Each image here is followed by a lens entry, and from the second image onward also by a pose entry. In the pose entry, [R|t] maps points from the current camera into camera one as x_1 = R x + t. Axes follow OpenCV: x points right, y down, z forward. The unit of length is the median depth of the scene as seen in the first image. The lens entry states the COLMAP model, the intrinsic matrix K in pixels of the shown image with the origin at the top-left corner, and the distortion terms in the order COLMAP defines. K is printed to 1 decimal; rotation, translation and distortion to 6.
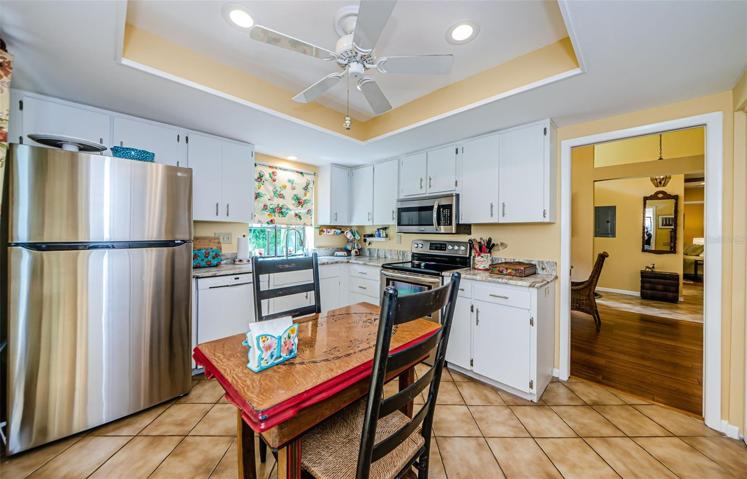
lens RADIAL K [[264.5, 0, 376.2], [0, 264.5, 232.3], [0, 0, 1]] dist [0.006693, -0.001581]
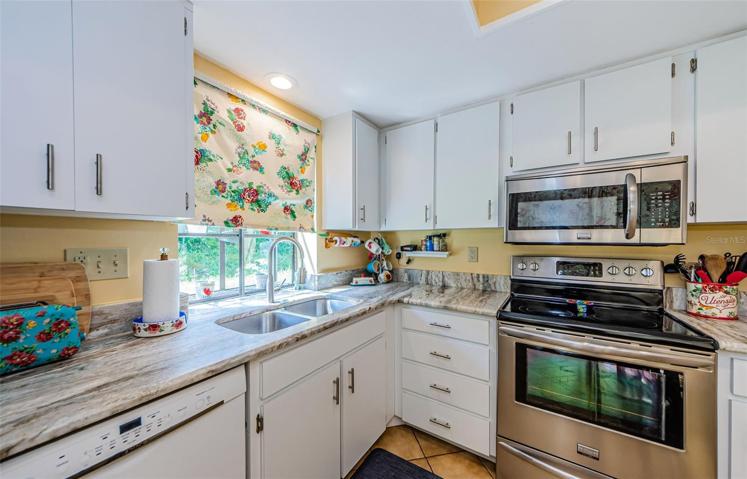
lens RADIAL K [[264.5, 0, 377.8], [0, 264.5, 243.7], [0, 0, 1]] dist [0.006693, -0.001581]
pose [[0.980153, -0.011032, 0.197934, -0.232167], [0.008744, 0.999885, 0.012429, -0.005032], [-0.198049, -0.010452, 0.980136, 0.480295]]
